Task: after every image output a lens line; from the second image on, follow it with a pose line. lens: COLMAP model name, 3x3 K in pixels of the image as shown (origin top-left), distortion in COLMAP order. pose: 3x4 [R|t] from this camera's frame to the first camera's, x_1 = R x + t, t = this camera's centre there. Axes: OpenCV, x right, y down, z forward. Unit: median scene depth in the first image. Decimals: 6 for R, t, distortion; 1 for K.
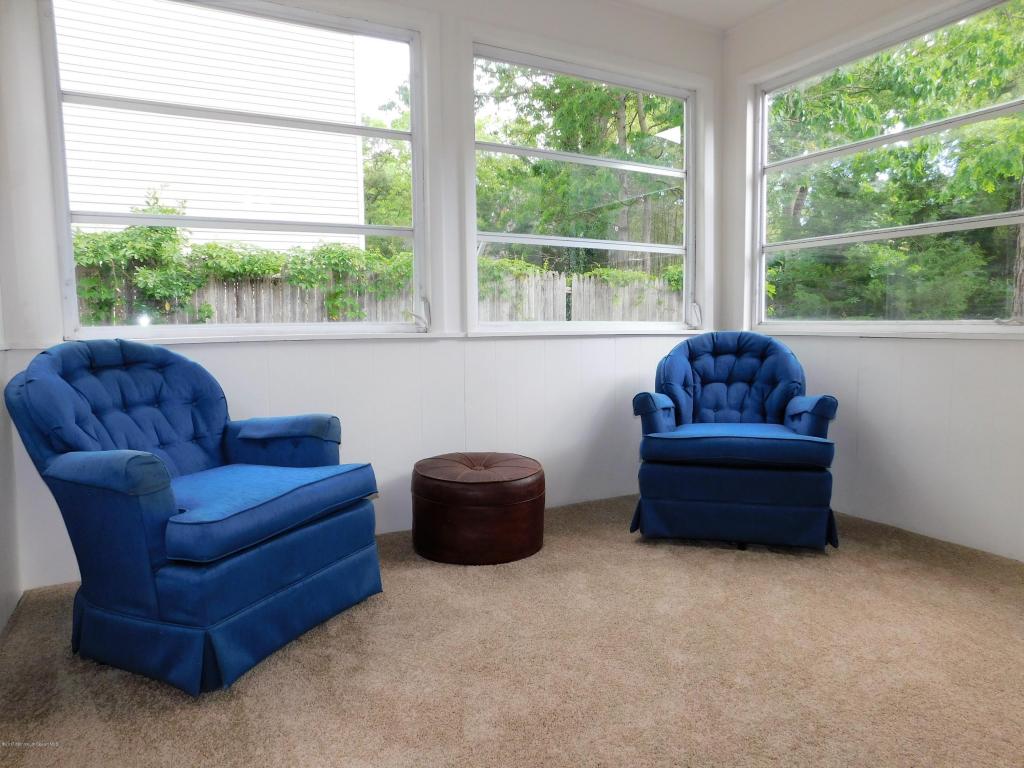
lens RADIAL K [[680.1, 0, 512.0], [0, 680.1, 384.0], [0, 0, 1]] dist [-0.063038, 0.055132]
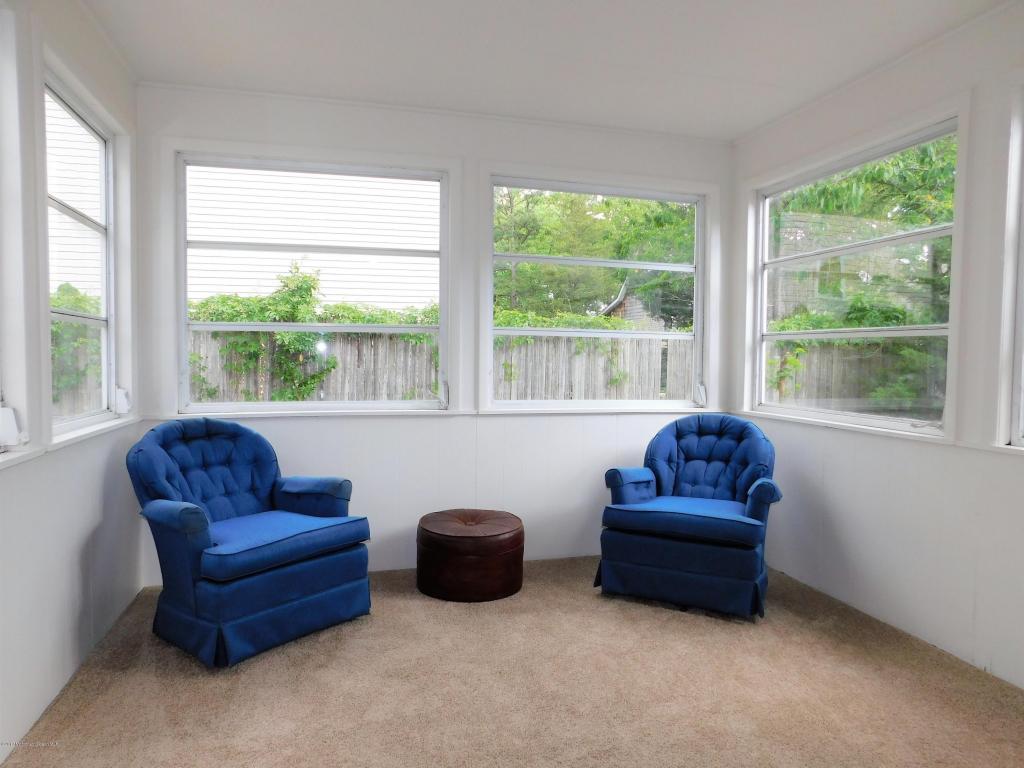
lens RADIAL K [[680.1, 0, 512.0], [0, 680.1, 384.0], [0, 0, 1]] dist [-0.063038, 0.055132]
pose [[0.974937, 0.028304, -0.220675, 0.313953], [-0.038886, 0.998285, -0.043756, -0.086086], [0.219058, 0.051241, 0.974365, -0.225311]]
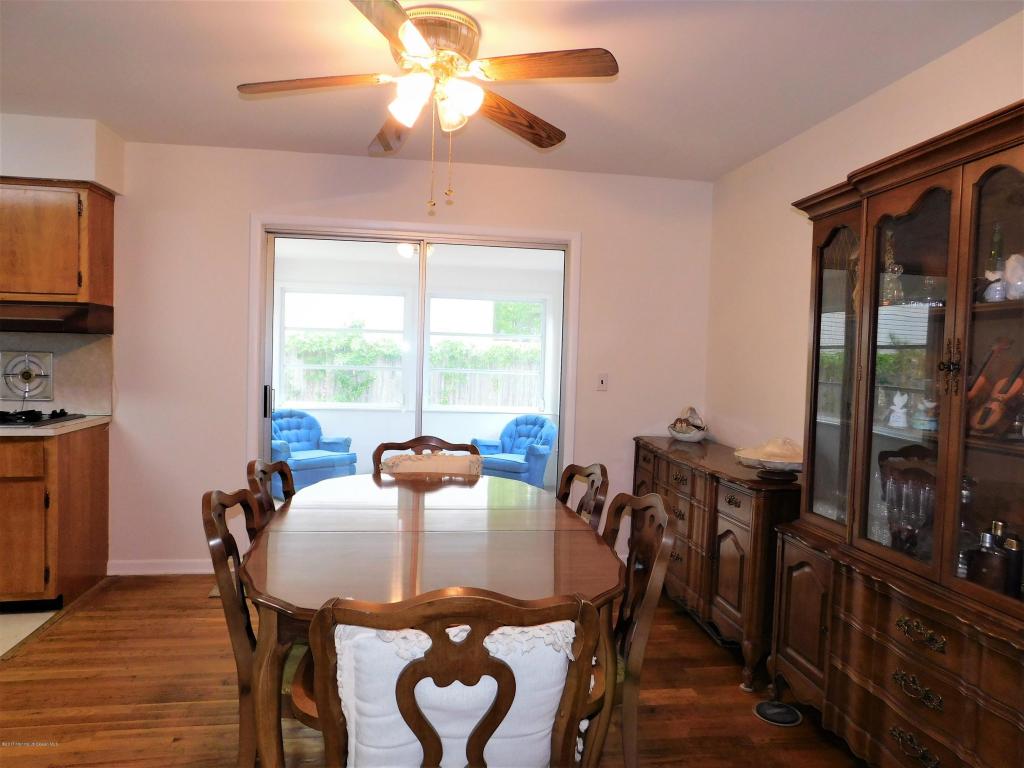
lens RADIAL K [[675.7, 0, 511.3], [0, 675.7, 379.9], [0, 0, 1]] dist [-0.067498, 0.052884]
pose [[0.942501, 0.048938, -0.330600, 1.288892], [-0.068328, 0.996542, -0.047278, -0.106291], [0.327143, 0.067149, 0.942586, -1.500747]]
